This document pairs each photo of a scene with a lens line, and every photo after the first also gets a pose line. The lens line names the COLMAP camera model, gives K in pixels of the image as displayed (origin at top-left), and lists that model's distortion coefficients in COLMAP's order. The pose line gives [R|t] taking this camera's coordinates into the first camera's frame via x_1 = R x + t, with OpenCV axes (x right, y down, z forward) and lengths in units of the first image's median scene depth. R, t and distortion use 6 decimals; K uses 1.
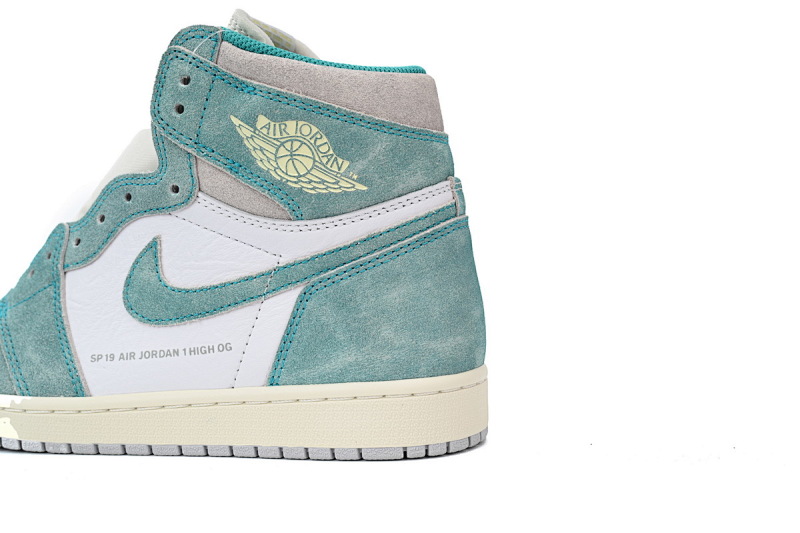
lens RADIAL K [[1124.2, 0, 401.6], [0, 1124.2, 264.2], [0, 0, 1]] dist [-0.047929, 0.000000]
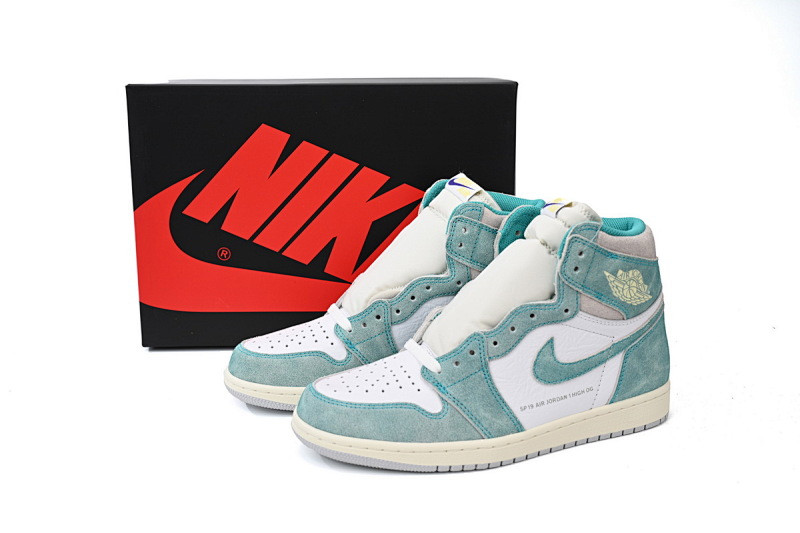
lens RADIAL K [[1015.3, 0, 403.0], [0, 1015.3, 268.3], [0, 0, 1]] dist [-0.001891, 0.000000]
pose [[0.813396, -0.145965, 0.563100, -1.342091], [0.030161, 0.977287, 0.209762, -0.490064], [-0.580928, -0.153636, 0.799324, -0.137953]]
